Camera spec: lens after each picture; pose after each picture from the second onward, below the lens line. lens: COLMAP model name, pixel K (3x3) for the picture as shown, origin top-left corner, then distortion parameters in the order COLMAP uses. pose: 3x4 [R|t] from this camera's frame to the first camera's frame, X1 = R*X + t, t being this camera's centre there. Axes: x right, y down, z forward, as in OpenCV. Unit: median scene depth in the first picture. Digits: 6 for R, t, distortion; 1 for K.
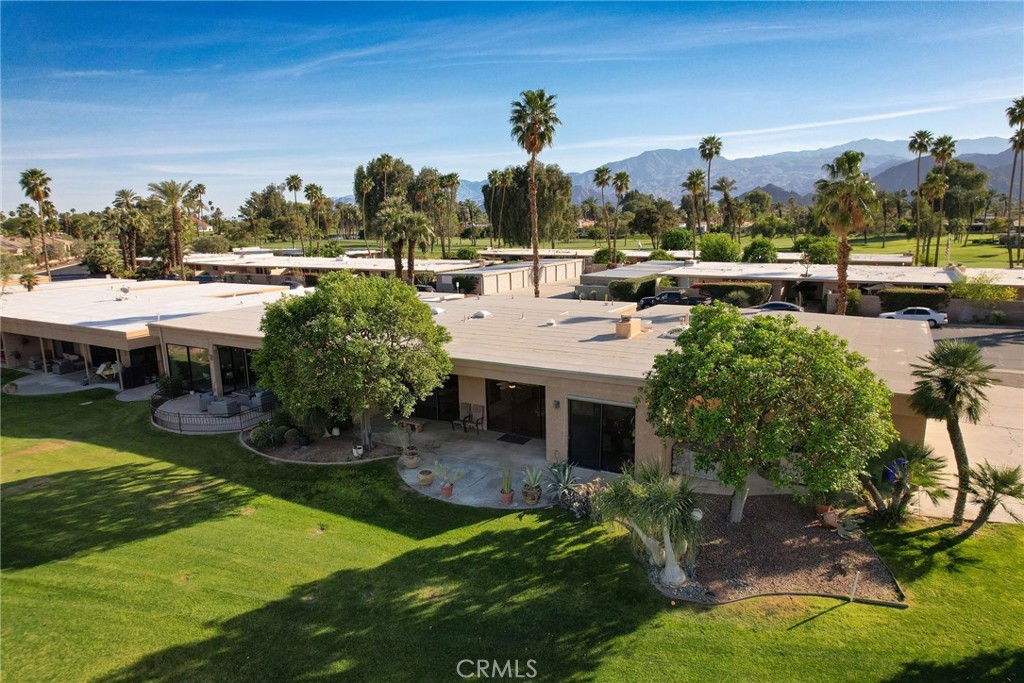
lens RADIAL K [[650.9, 0, 512.0], [0, 650.9, 341.5], [0, 0, 1]] dist [-0.082989, 0.077274]
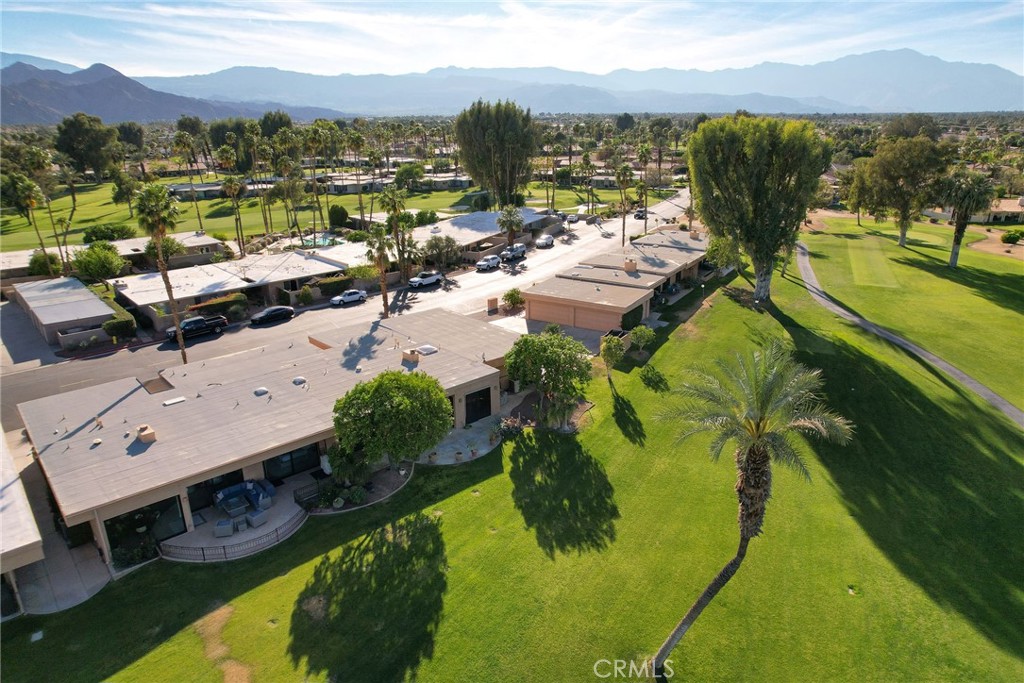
lens RADIAL K [[650.9, 0, 512.0], [0, 650.9, 341.5], [0, 0, 1]] dist [-0.082989, 0.077274]
pose [[0.319382, -0.298274, 0.899460, -1.351723], [0.184906, 0.950542, 0.249557, -0.448806], [-0.929411, 0.086611, 0.358738, 0.096828]]
